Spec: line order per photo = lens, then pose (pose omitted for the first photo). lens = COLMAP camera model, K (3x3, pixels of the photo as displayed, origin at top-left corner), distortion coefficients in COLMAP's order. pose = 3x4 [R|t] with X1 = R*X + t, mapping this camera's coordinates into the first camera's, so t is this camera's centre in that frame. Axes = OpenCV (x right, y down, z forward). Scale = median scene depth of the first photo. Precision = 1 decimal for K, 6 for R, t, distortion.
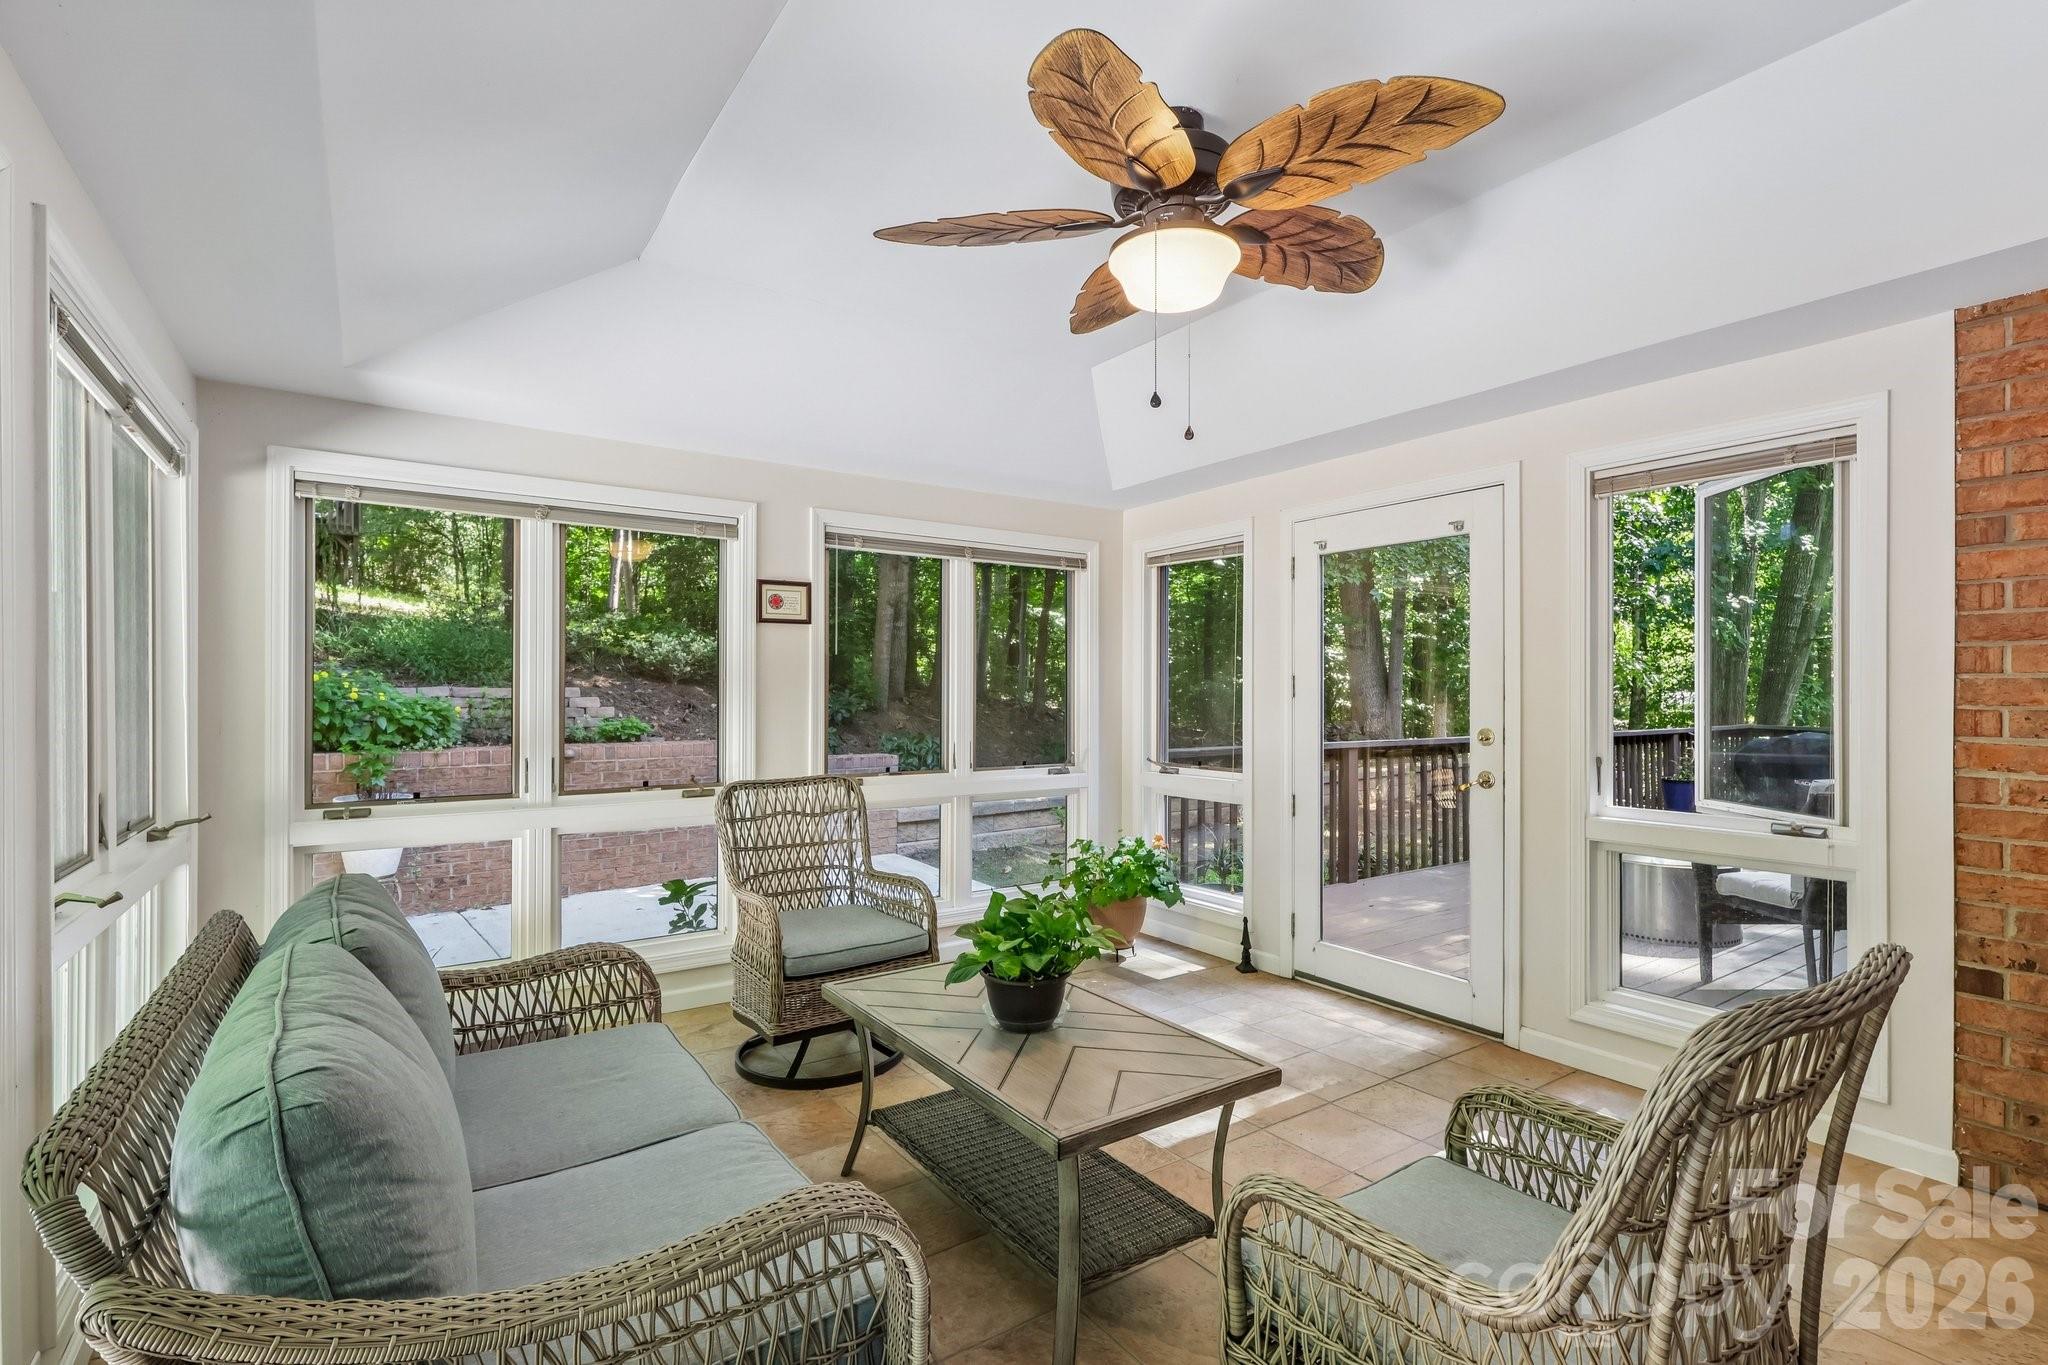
lens RADIAL K [[949.2, 0, 1027.6], [0, 949.2, 689.9], [0, 0, 1]] dist [-0.000276, 0.000883]
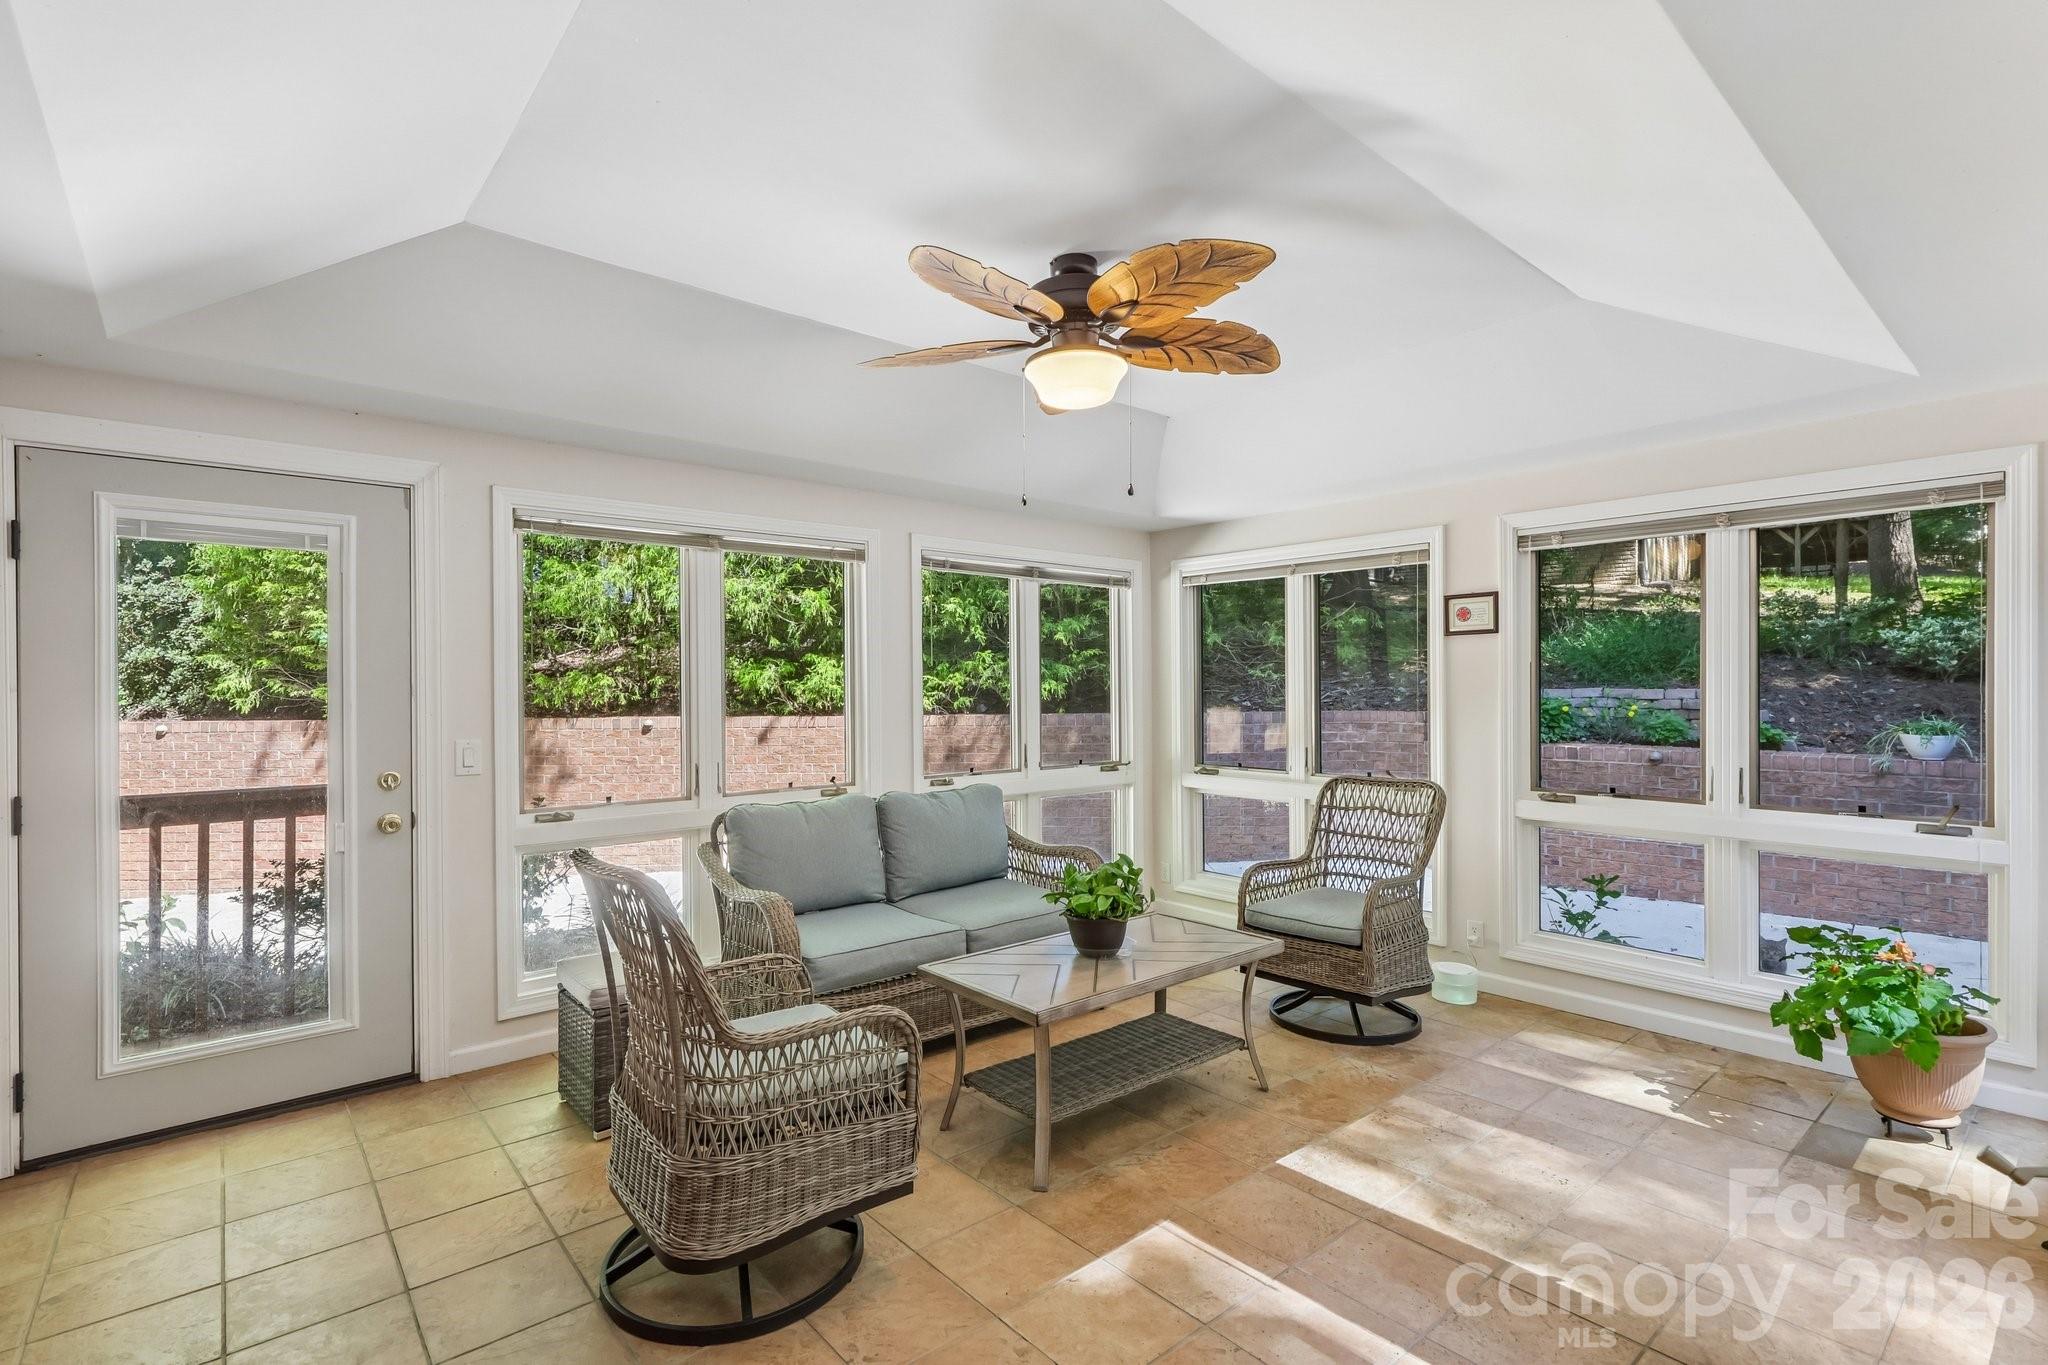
lens RADIAL K [[949.2, 0, 1027.6], [0, 949.2, 689.9], [0, 0, 1]] dist [-0.000276, 0.000883]
pose [[0.104370, 0.003022, -0.994534, 0.707165], [0.007285, 0.999966, 0.003803, -0.016741], [0.994512, -0.007642, 0.104345, 0.400837]]
